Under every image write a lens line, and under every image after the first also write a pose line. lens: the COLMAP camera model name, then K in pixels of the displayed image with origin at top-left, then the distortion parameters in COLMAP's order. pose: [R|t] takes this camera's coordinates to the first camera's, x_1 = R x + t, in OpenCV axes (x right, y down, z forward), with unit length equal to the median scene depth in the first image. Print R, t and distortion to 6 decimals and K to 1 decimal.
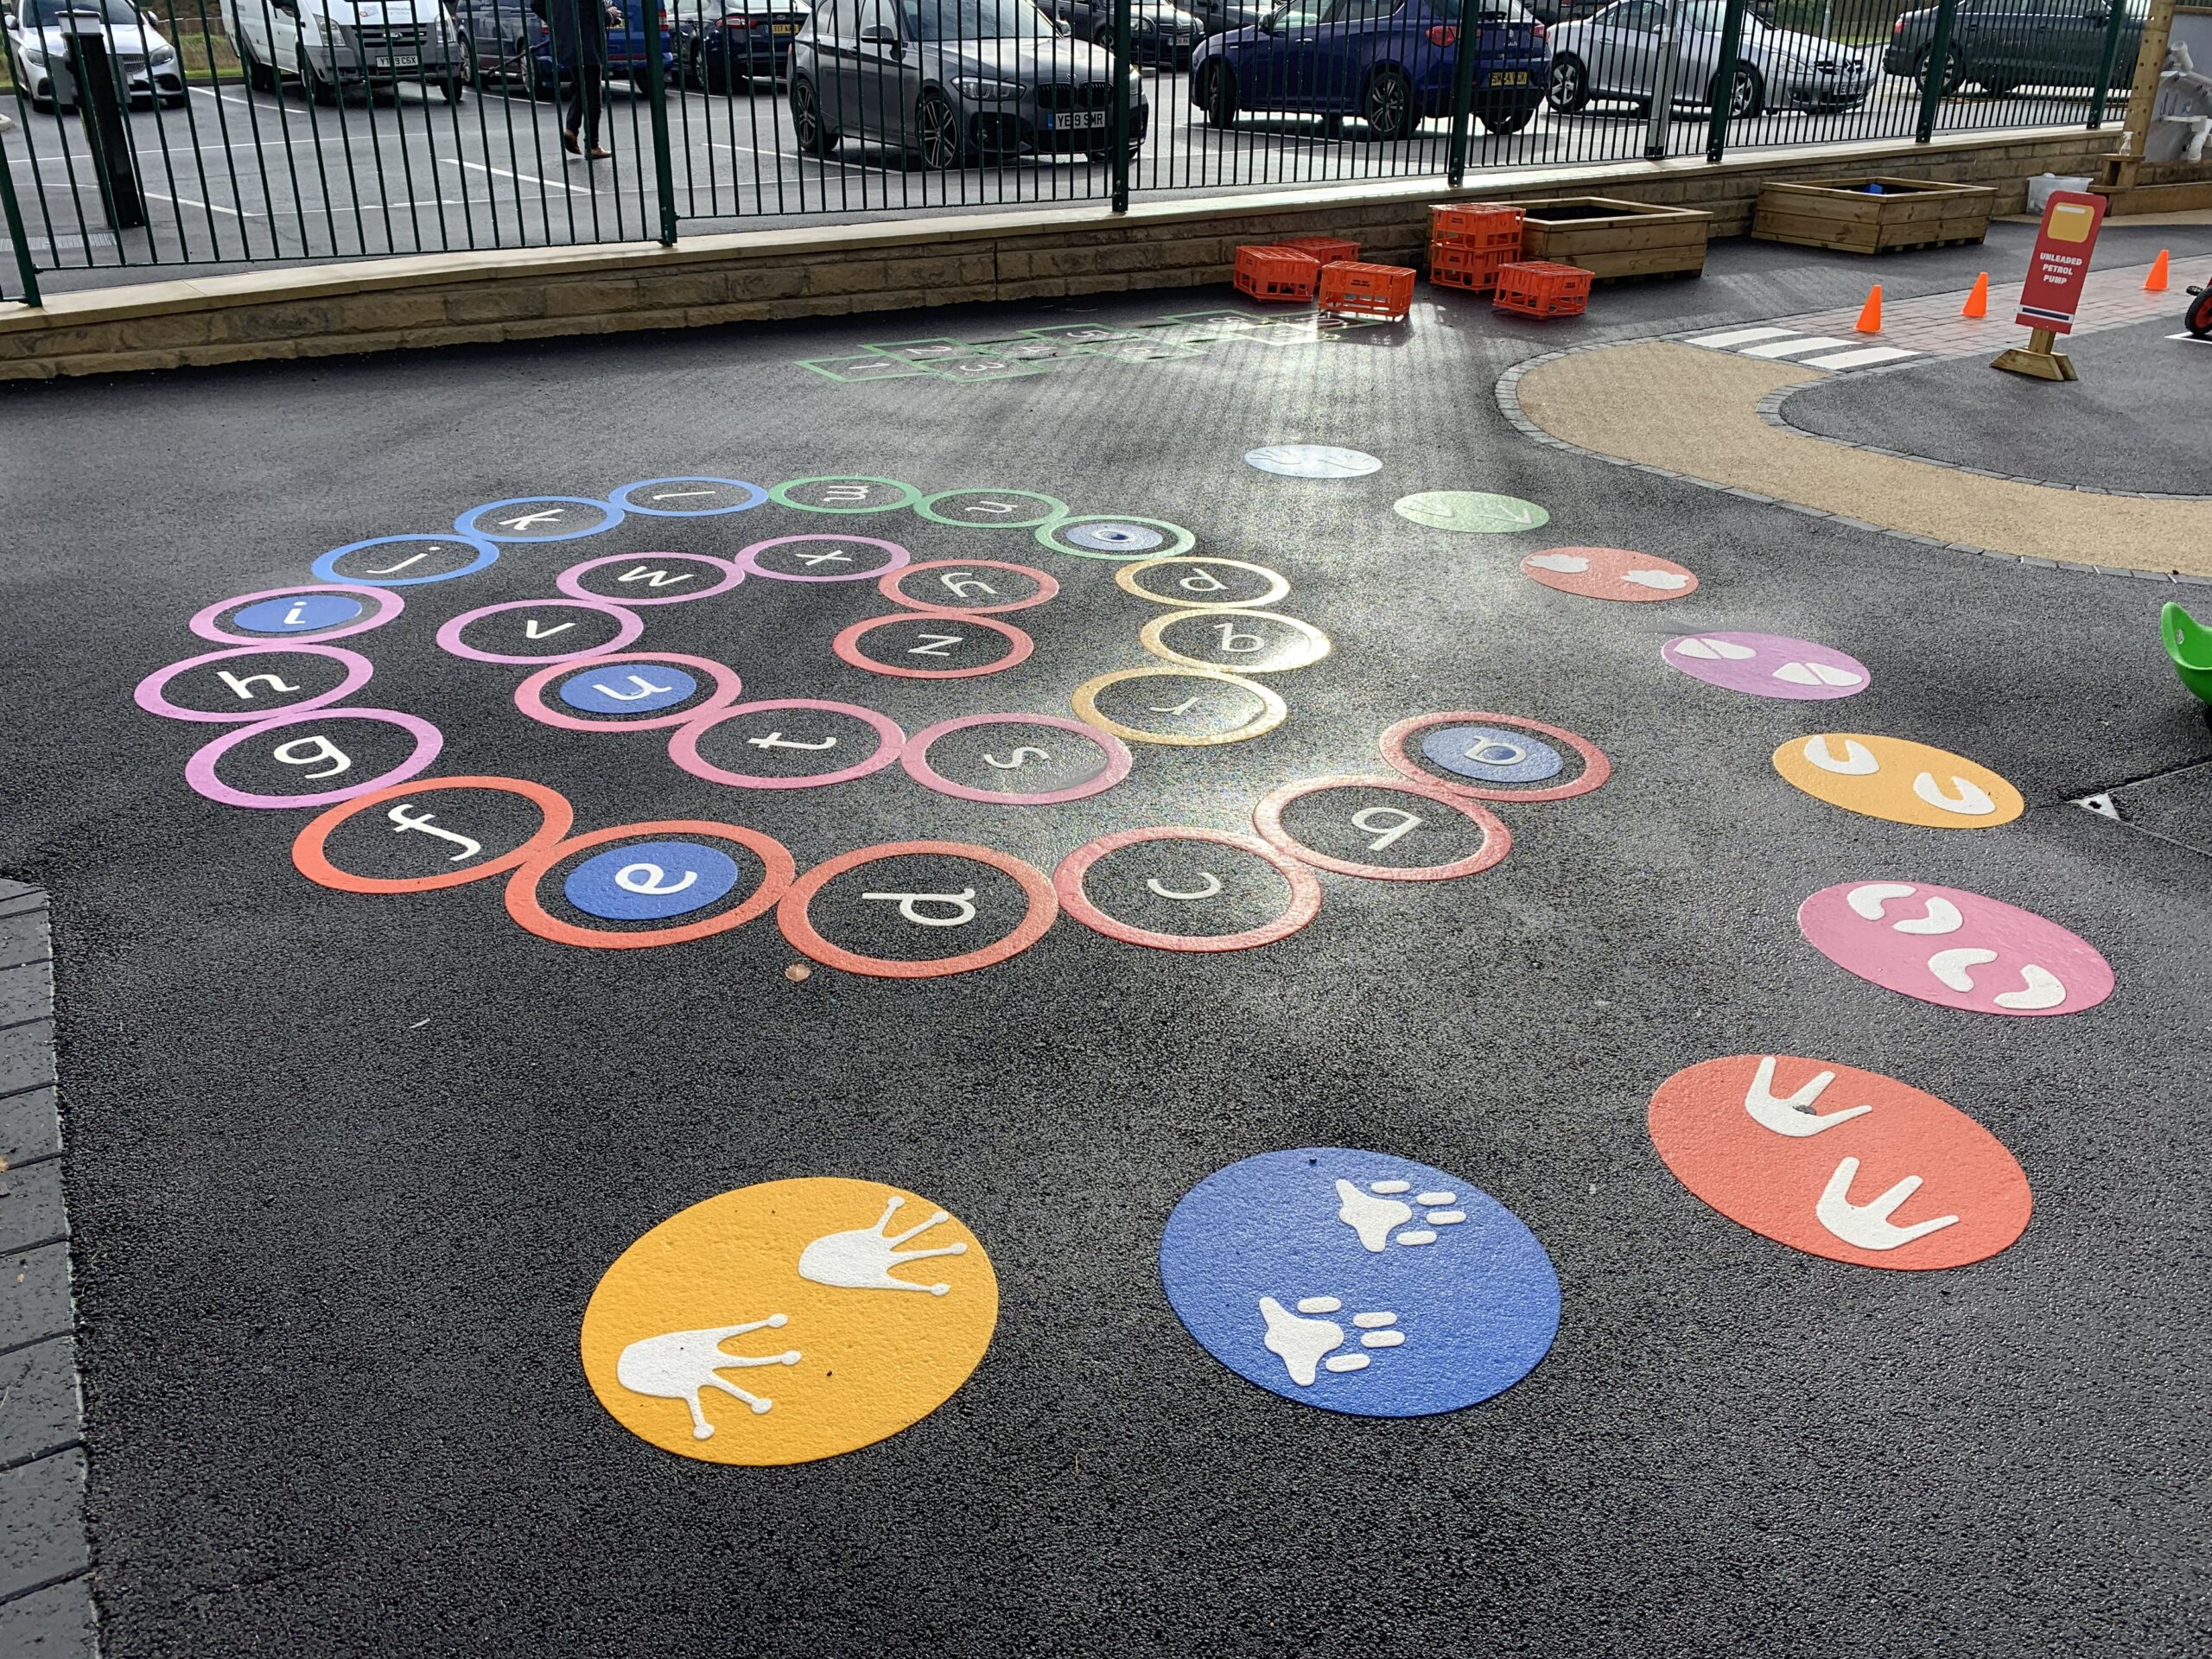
lens RADIAL K [[1701.3, 0, 1106.0], [0, 1701.3, 829.5], [0, 0, 1]] dist [0.013619, 0.000282]
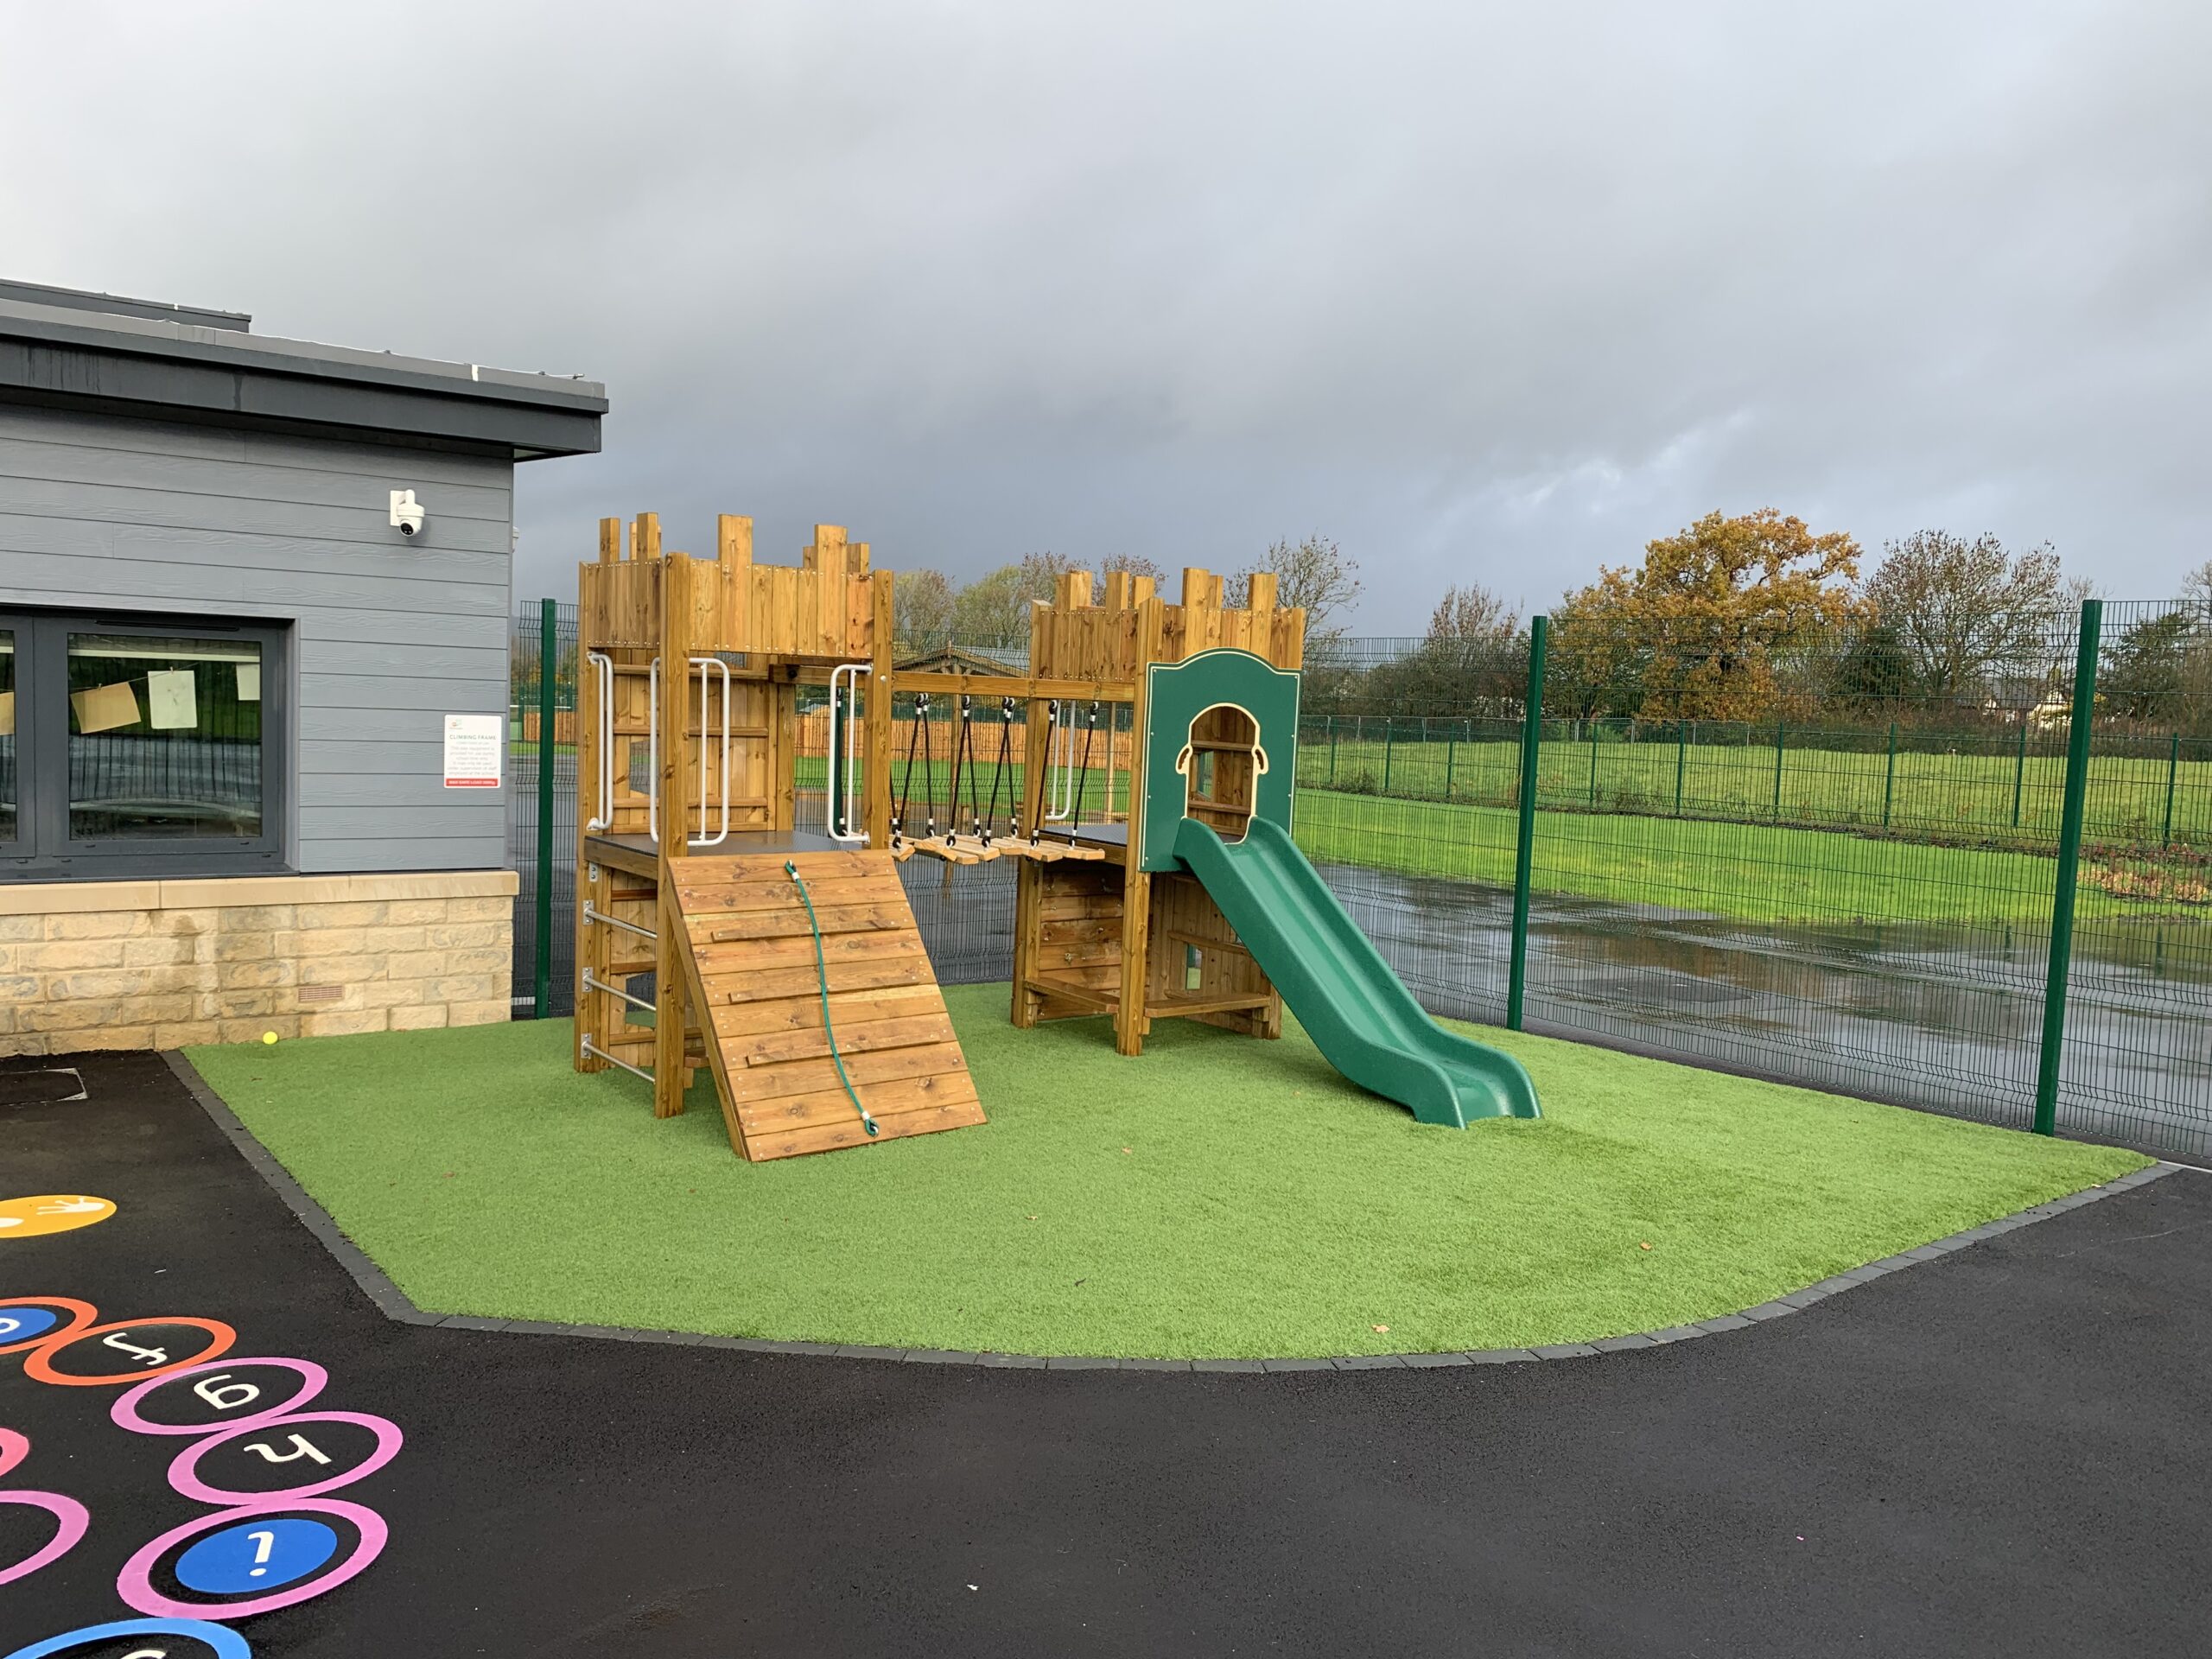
lens RADIAL K [[1691.6, 0, 1106.0], [0, 1691.6, 829.5], [0, 0, 1]] dist [-0.007978, 0.002872]
pose [[-0.992983, -0.032850, -0.113600, -0.391072], [-0.084018, 0.871992, 0.482255, -0.429890], [0.083217, 0.488416, -0.868634, 0.792483]]
